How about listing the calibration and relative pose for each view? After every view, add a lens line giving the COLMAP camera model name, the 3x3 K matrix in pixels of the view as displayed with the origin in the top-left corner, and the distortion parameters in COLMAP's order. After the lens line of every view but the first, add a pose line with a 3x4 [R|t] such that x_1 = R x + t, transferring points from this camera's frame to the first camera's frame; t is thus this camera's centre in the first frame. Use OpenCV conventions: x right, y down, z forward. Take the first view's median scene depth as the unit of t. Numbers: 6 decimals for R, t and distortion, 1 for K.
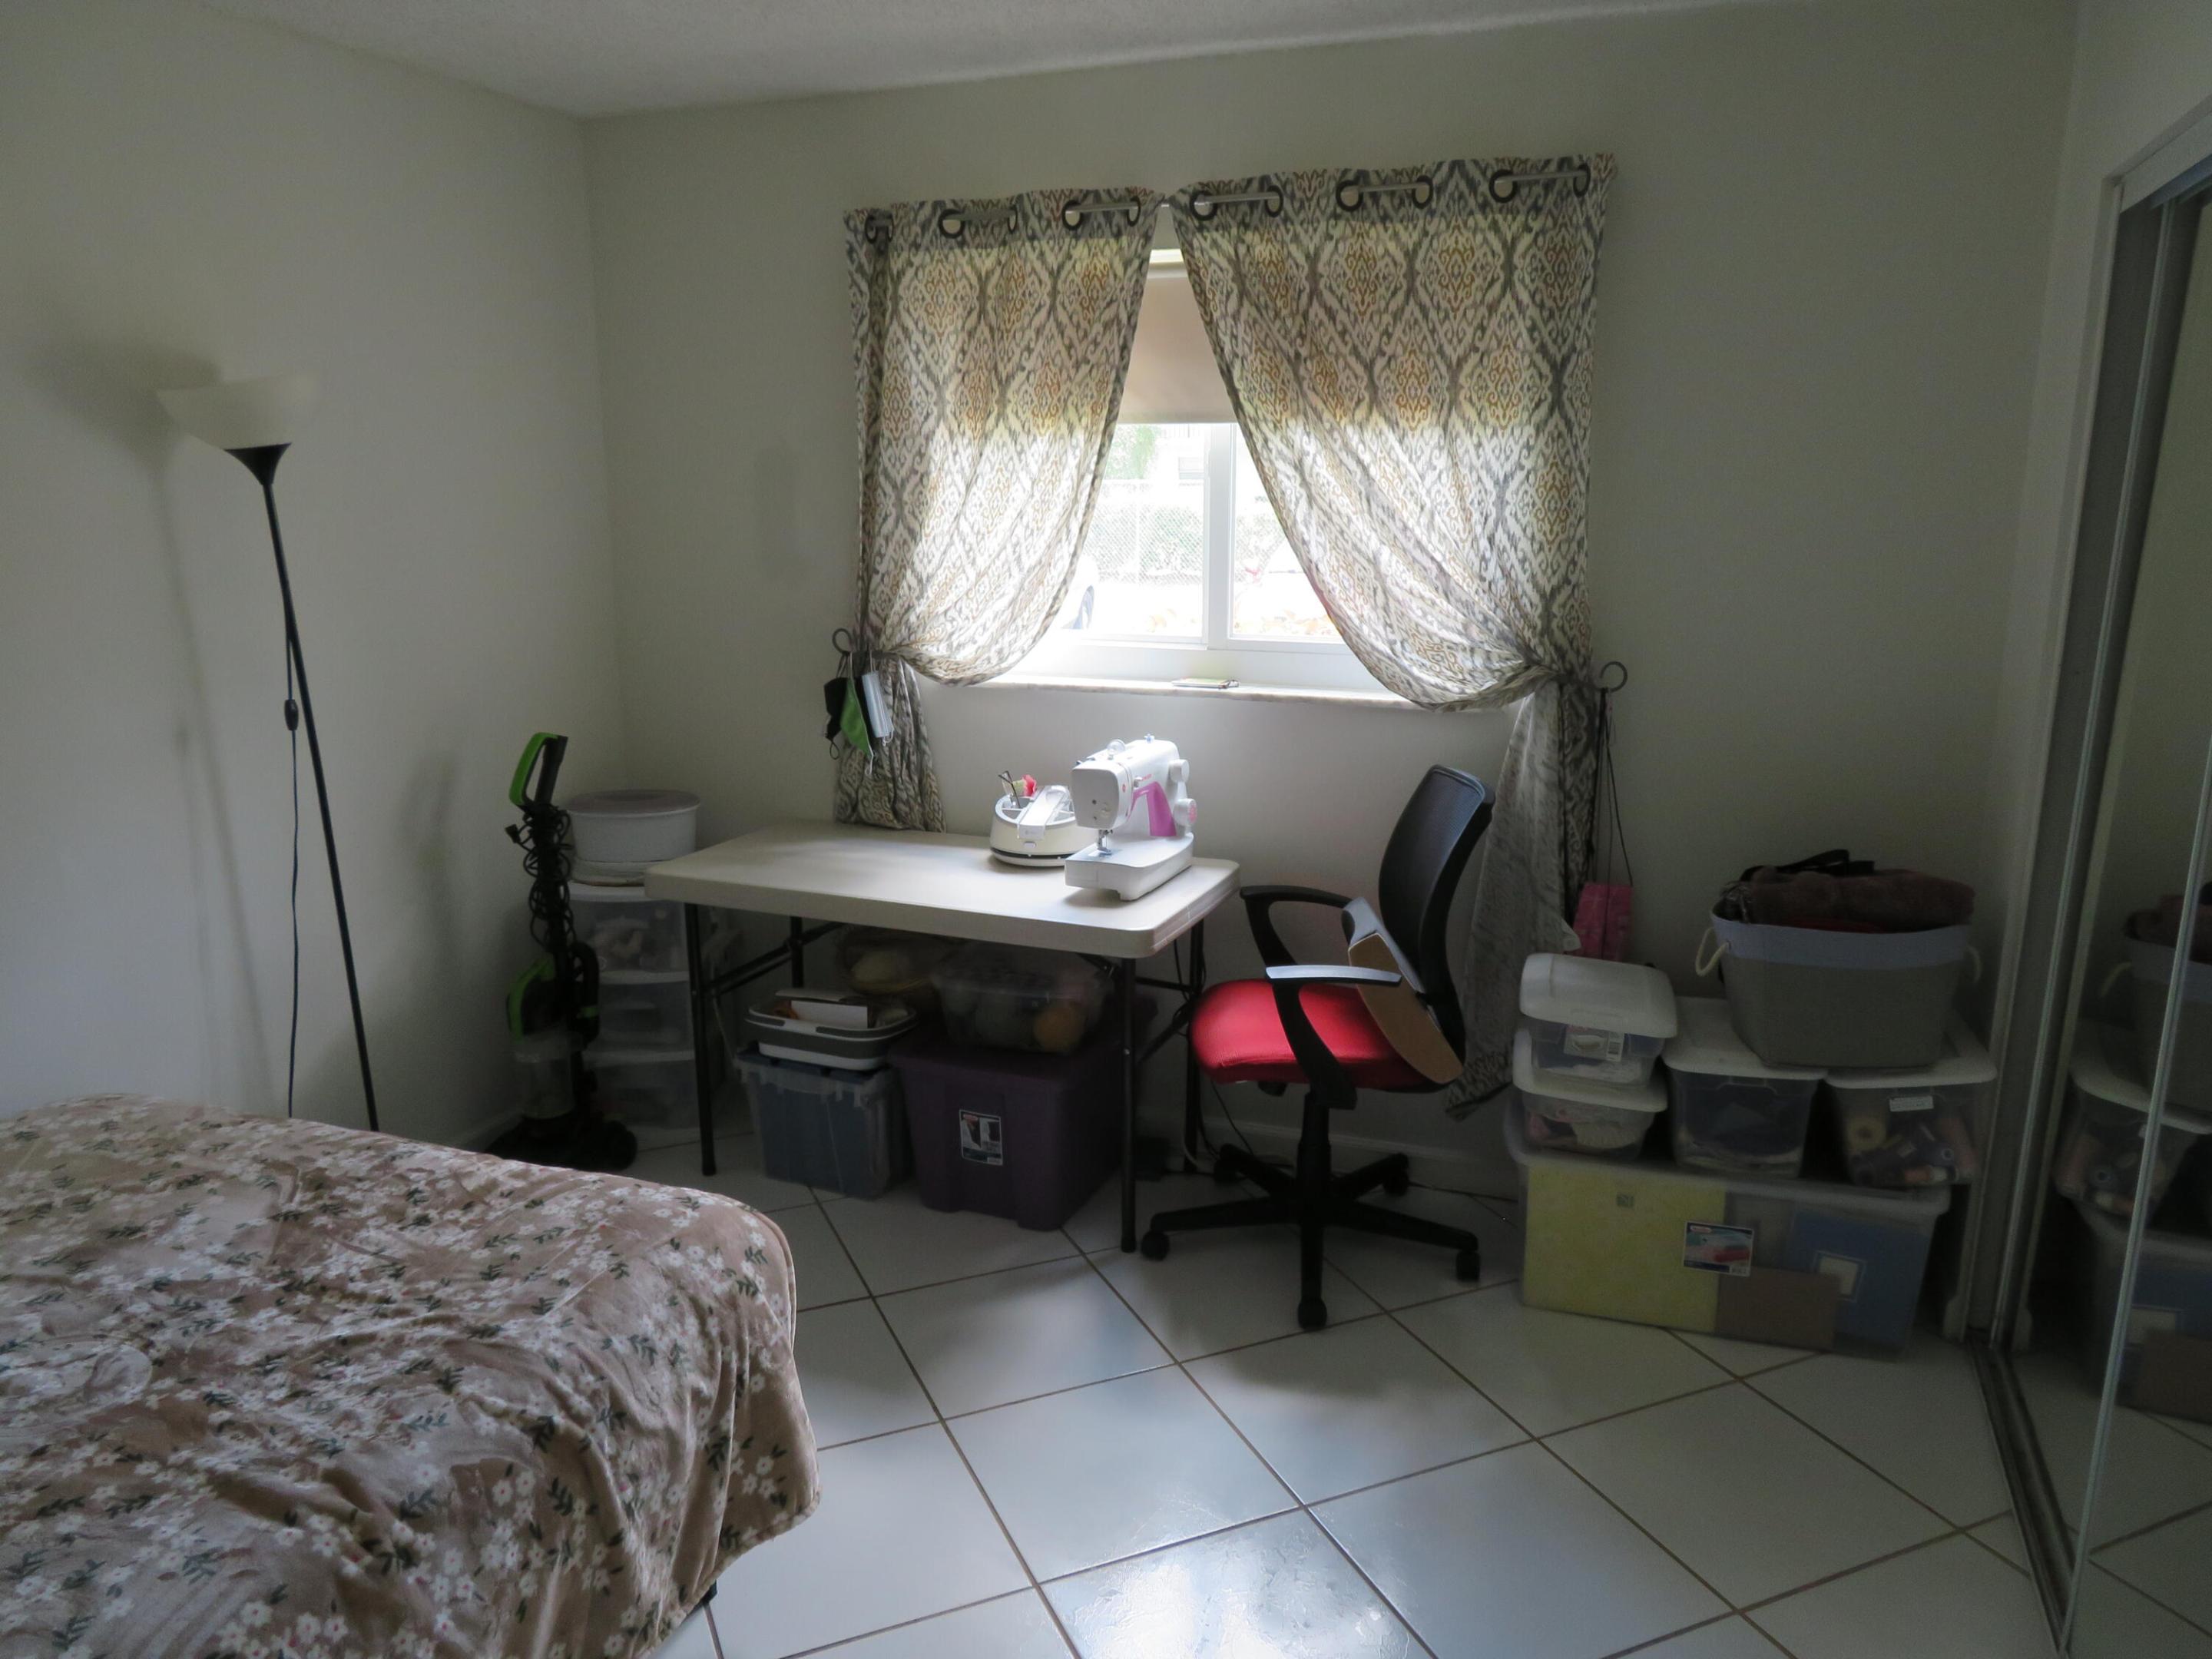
lens RADIAL K [[1581.2, 0, 1100.0], [0, 1581.2, 828.7], [0, 0, 1]] dist [-0.005876, 0.005785]
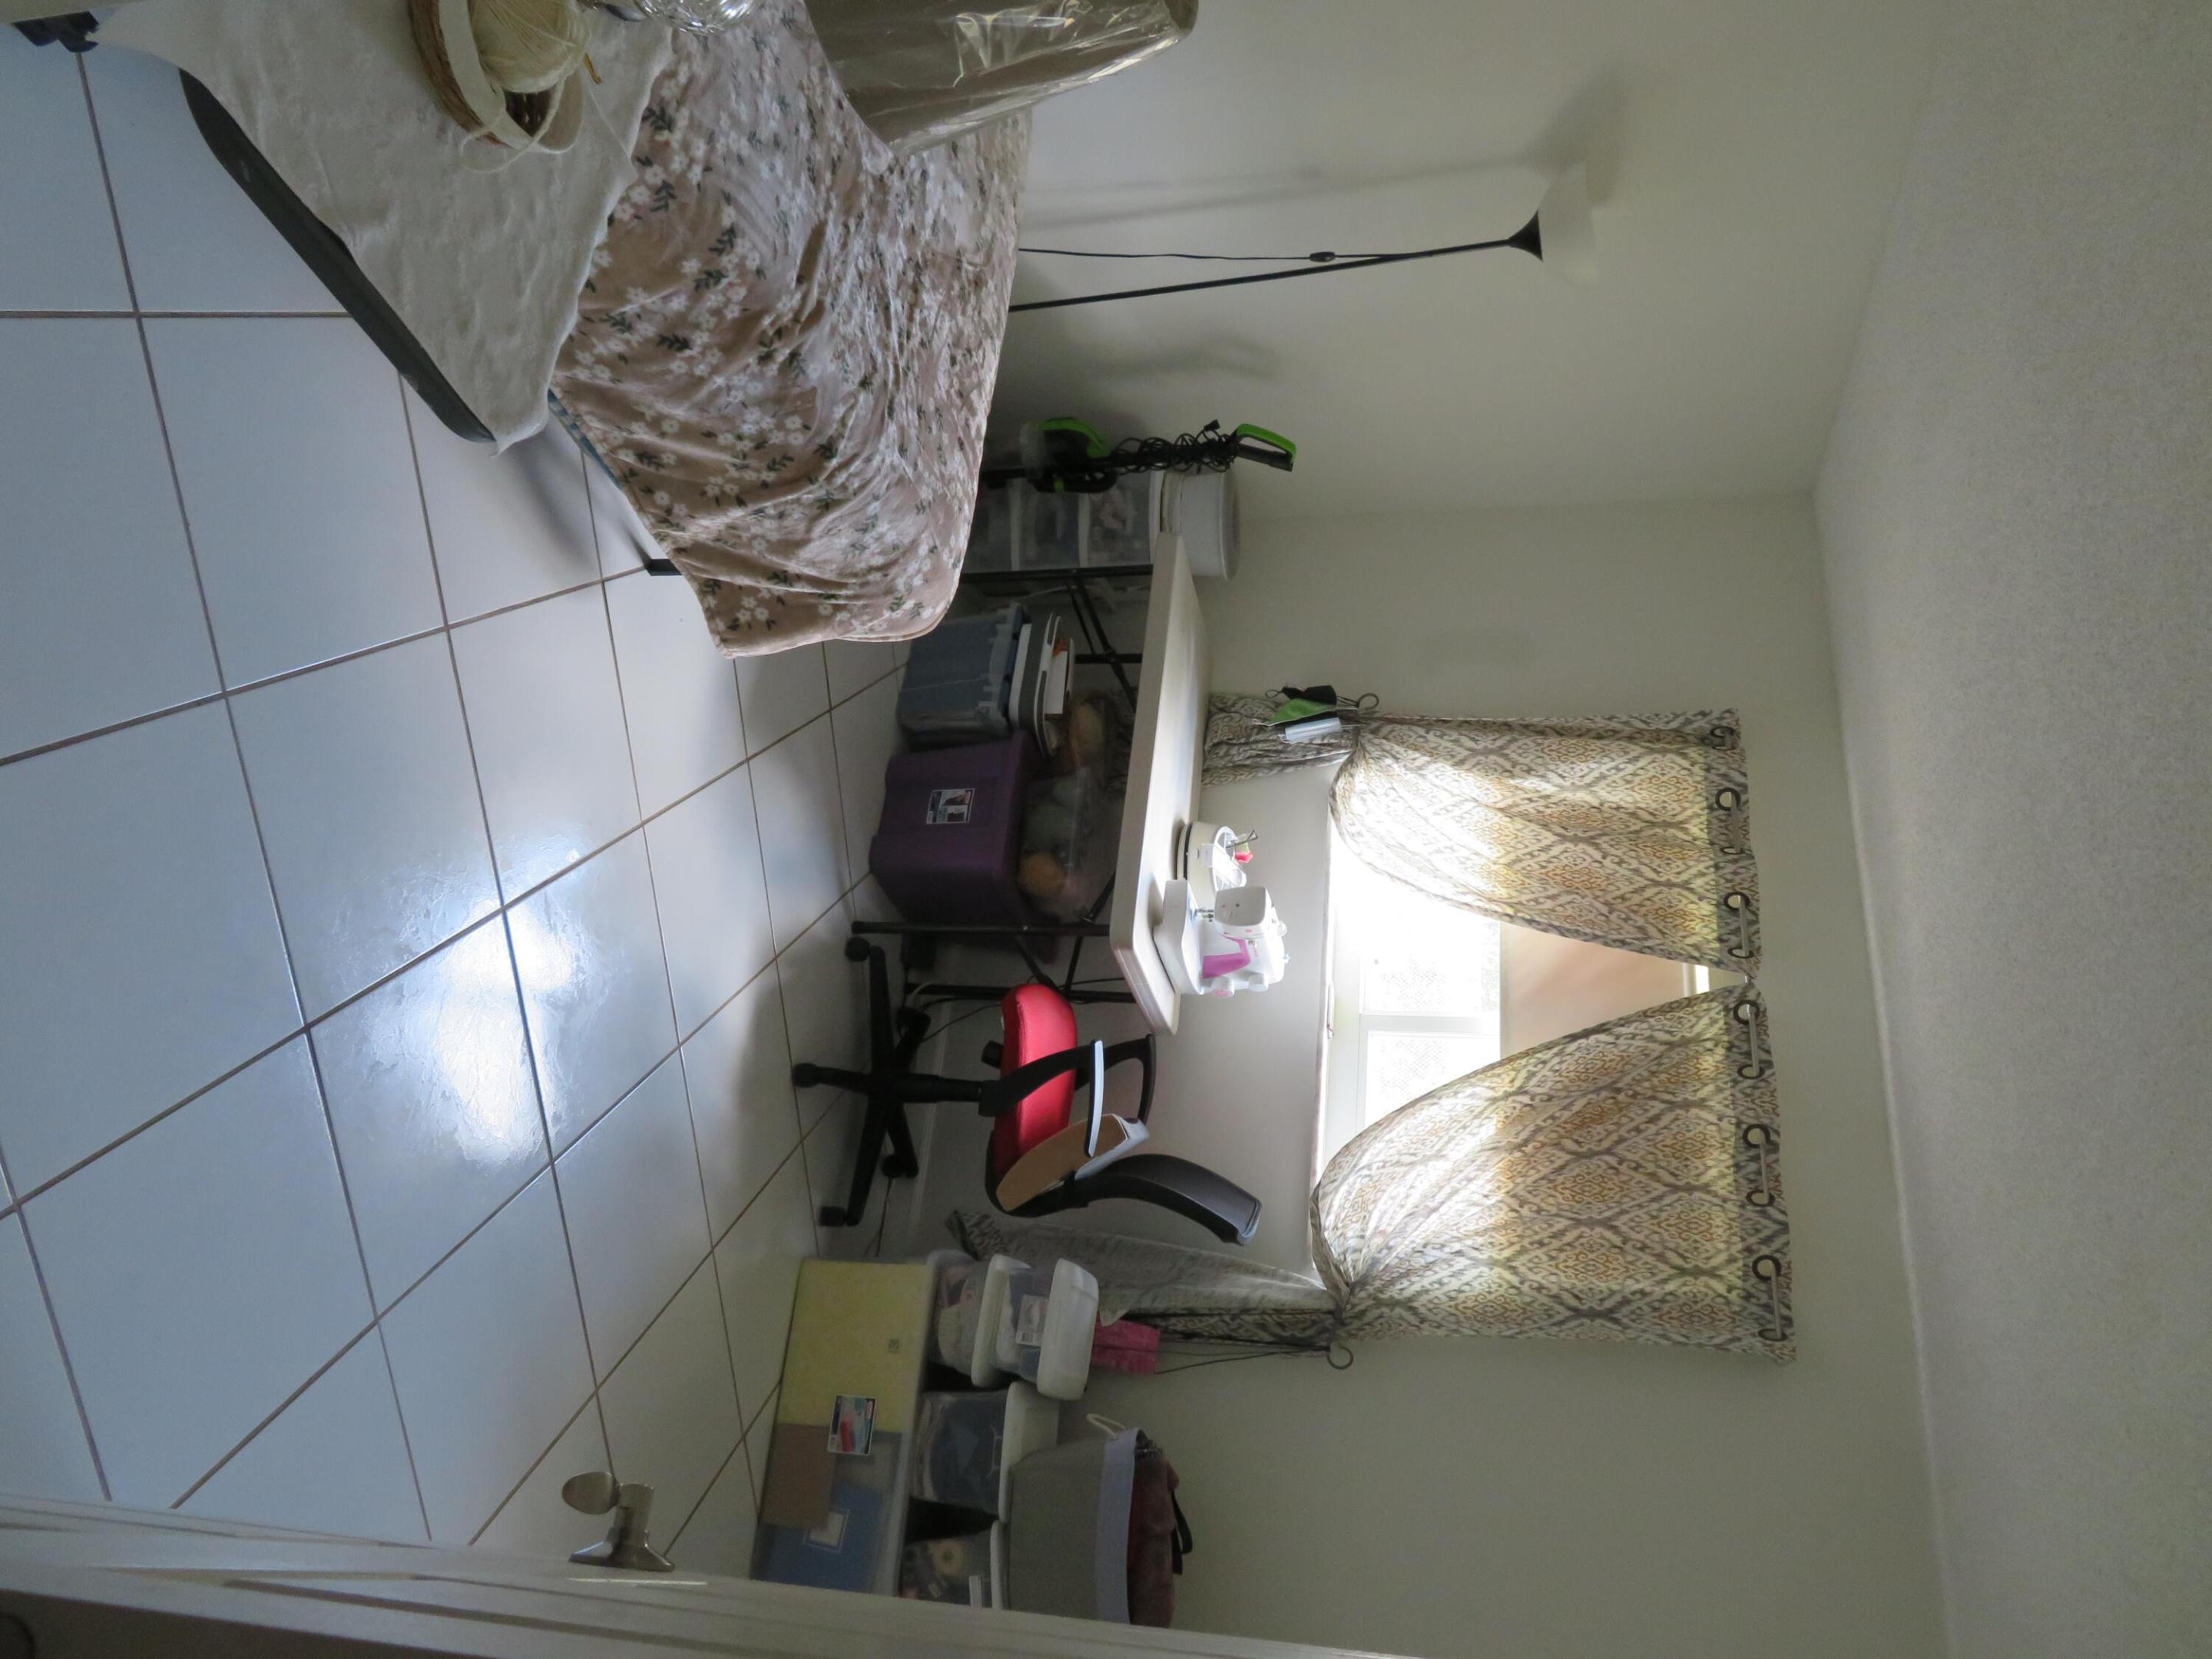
lens RADIAL K [[1581.2, 0, 1100.0], [0, 1581.2, 828.7], [0, 0, 1]] dist [-0.005876, 0.005785]
pose [[-0.024127, 0.995160, -0.095259, 0.053604], [-0.999608, -0.022658, 0.016476, 0.066665], [0.014237, 0.095619, 0.995316, -0.181003]]
